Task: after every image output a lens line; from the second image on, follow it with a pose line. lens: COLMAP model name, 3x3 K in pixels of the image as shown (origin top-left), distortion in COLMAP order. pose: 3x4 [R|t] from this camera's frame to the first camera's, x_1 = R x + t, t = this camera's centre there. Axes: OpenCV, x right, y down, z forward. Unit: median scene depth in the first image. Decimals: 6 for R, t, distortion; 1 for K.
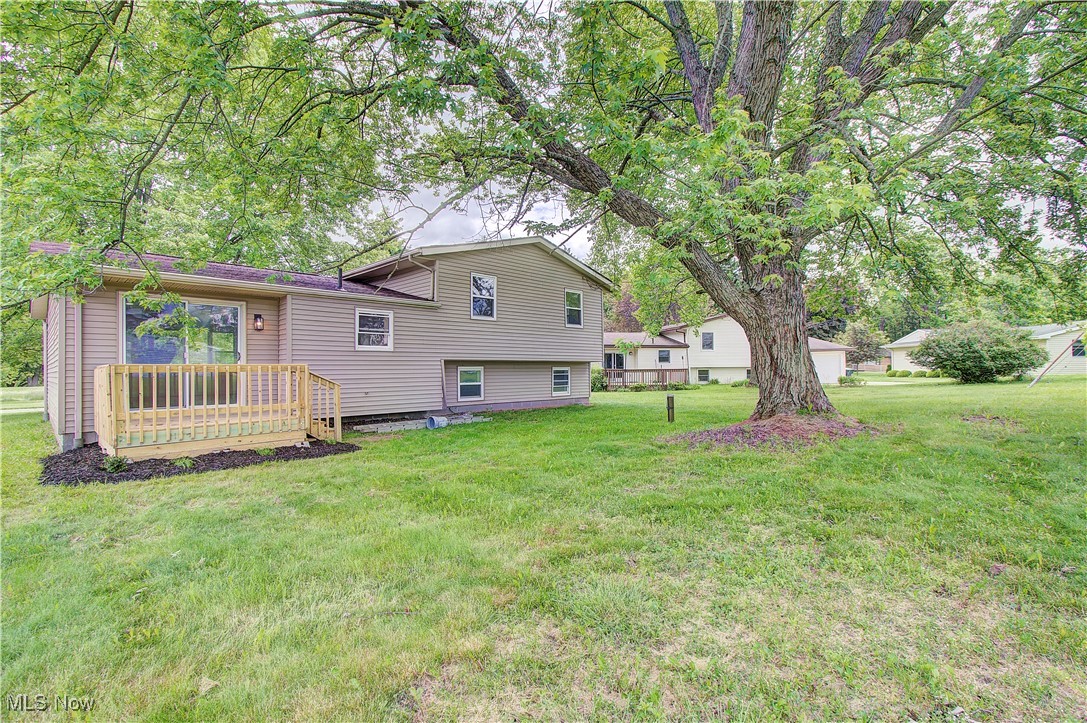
lens RADIAL K [[495.3, 0, 543.5], [0, 495.3, 361.5], [0, 0, 1]] dist [0.000969, 0.000183]
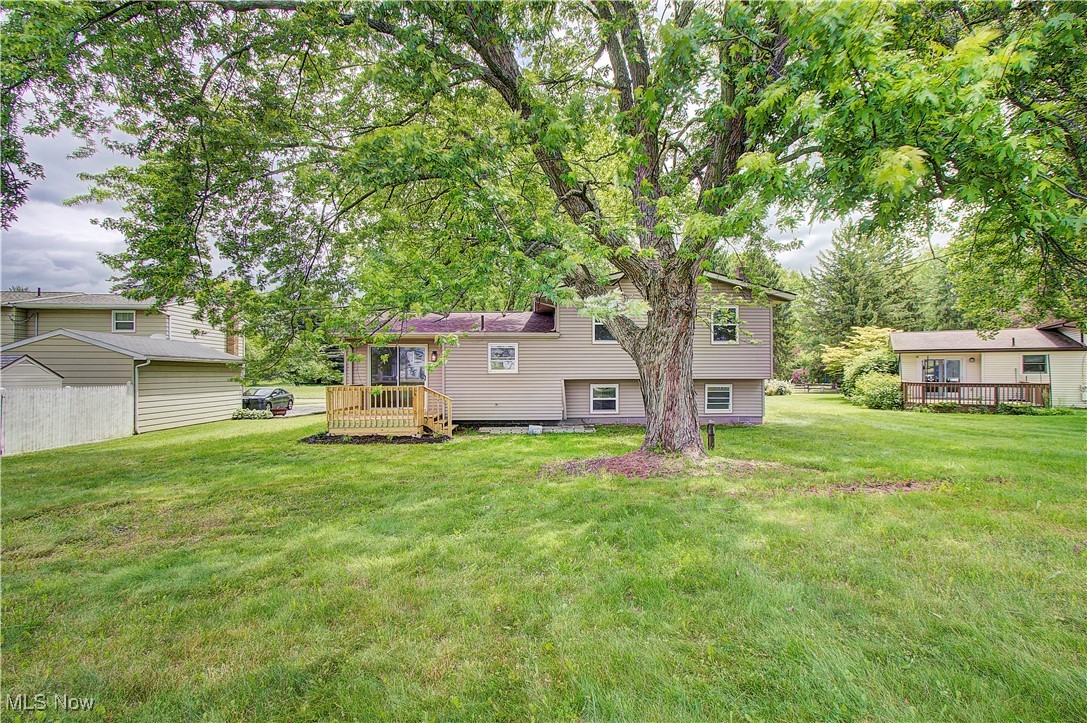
lens RADIAL K [[495.3, 0, 543.5], [0, 495.3, 361.5], [0, 0, 1]] dist [0.000969, 0.000183]
pose [[0.721483, -0.014897, -0.692272, 0.760308], [0.009298, 0.999887, -0.011826, -0.041100], [0.692370, 0.002095, 0.721539, 0.103104]]
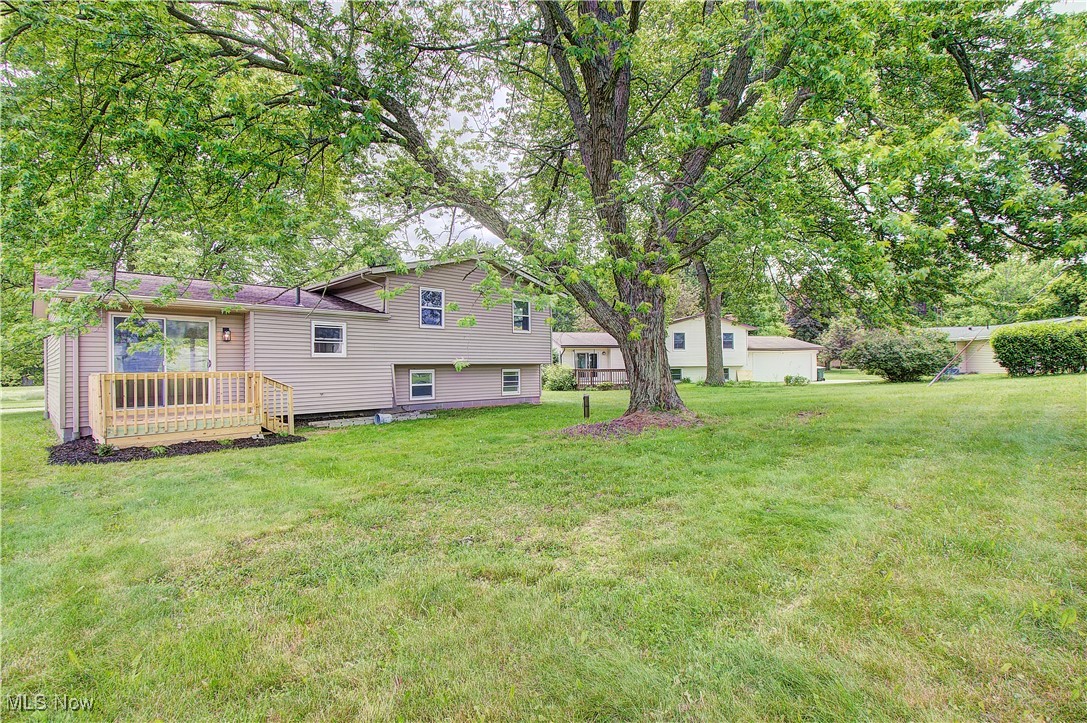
lens RADIAL K [[504.5, 0, 543.5], [0, 504.5, 361.5], [0, 0, 1]] dist [-0.000699, -0.000149]
pose [[0.999993, -0.003176, -0.002215, 0.182180], [0.003188, 0.999981, 0.005210, -0.018411], [0.002198, -0.005217, 0.999984, -0.200261]]
